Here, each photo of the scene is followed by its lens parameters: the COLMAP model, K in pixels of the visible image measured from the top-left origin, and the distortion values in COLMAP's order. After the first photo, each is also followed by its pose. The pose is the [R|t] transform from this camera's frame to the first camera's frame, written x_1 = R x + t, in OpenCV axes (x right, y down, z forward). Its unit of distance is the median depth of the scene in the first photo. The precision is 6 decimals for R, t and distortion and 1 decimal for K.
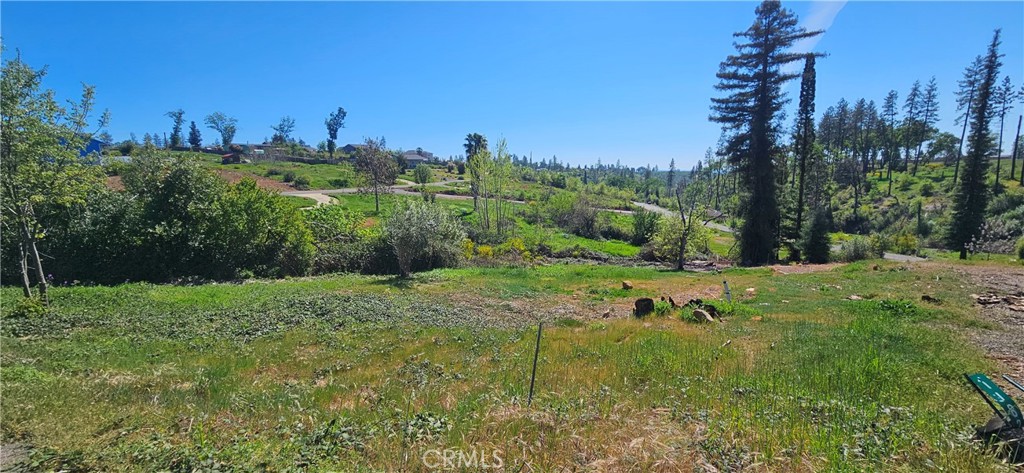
lens RADIAL K [[421.1, 0, 514.4], [0, 421.1, 231.6], [0, 0, 1]] dist [-0.000229, 0.000418]
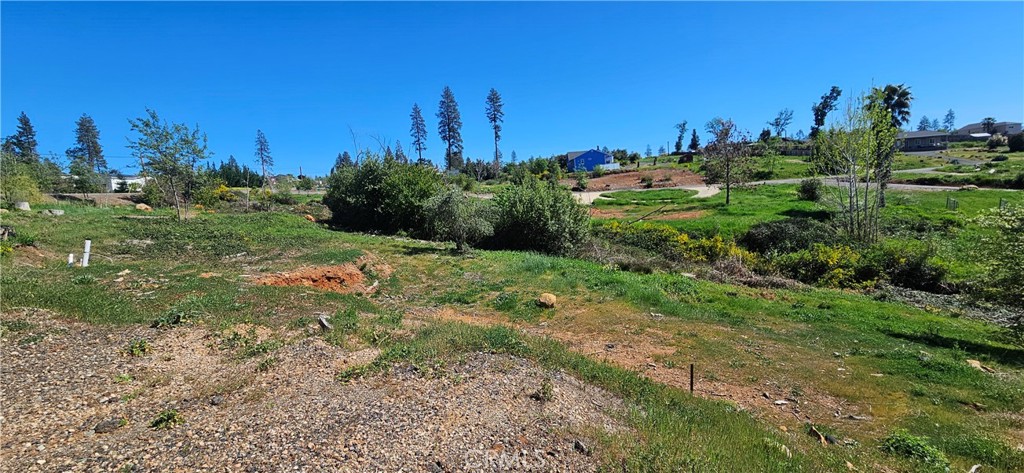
lens RADIAL K [[421.1, 0, 517.1], [0, 421.1, 230.6], [0, 0, 1]] dist [-0.000229, 0.000418]
pose [[0.424093, 0.069423, -0.902954, 0.251893], [-0.070493, 0.996563, 0.043512, -0.000224], [0.902871, 0.045199, 0.427529, 0.213977]]
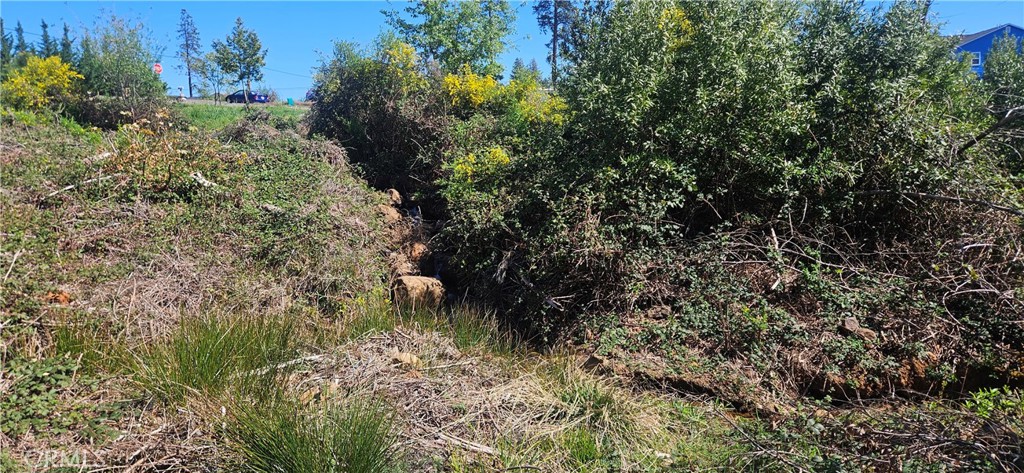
lens RADIAL K [[681.0, 0, 507.2], [0, 681.0, 239.9], [0, 0, 1]] dist [0.030772, 0.000403]
pose [[0.303929, 0.132222, -0.943475, -0.513777], [-0.112606, 0.988366, 0.102238, 0.016096], [0.946017, 0.075168, 0.315282, 0.212879]]
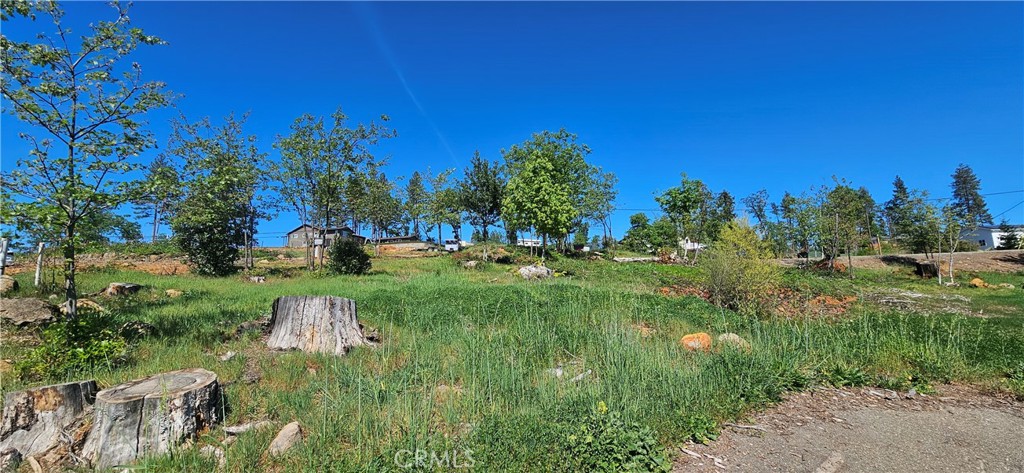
lens RADIAL K [[421.1, 0, 509.9], [0, 421.1, 232.8], [0, 0, 1]] dist [-0.000229, 0.000418]
pose [[-0.928377, -0.013261, -0.371404, -0.219437], [-0.008373, 0.999856, -0.014772, 0.010804], [0.371546, -0.010604, -0.928354, 0.072509]]
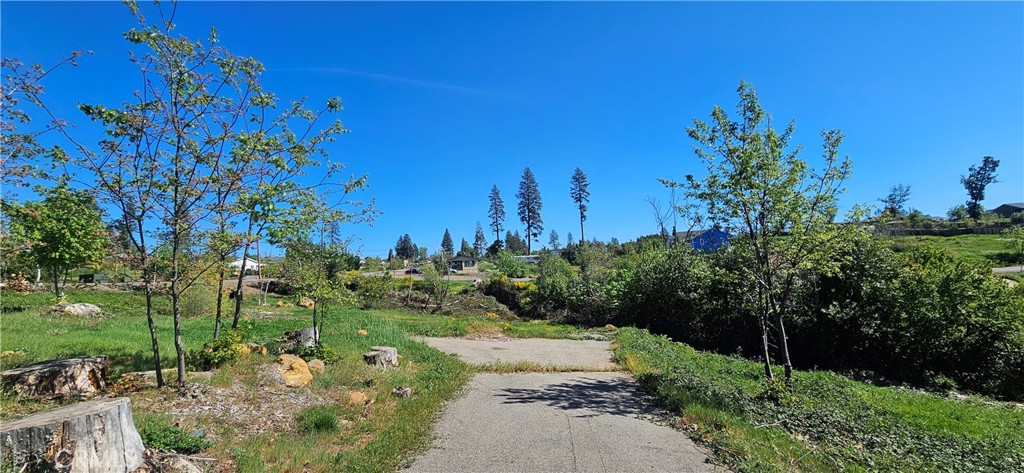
lens RADIAL K [[421.1, 0, 518.2], [0, 421.1, 232.3], [0, 0, 1]] dist [-0.000229, 0.000418]
pose [[0.343530, -0.103532, -0.933417, -0.056511], [-0.077694, 0.987365, -0.138110, 0.001716], [0.935922, 0.119966, 0.331146, 0.017907]]
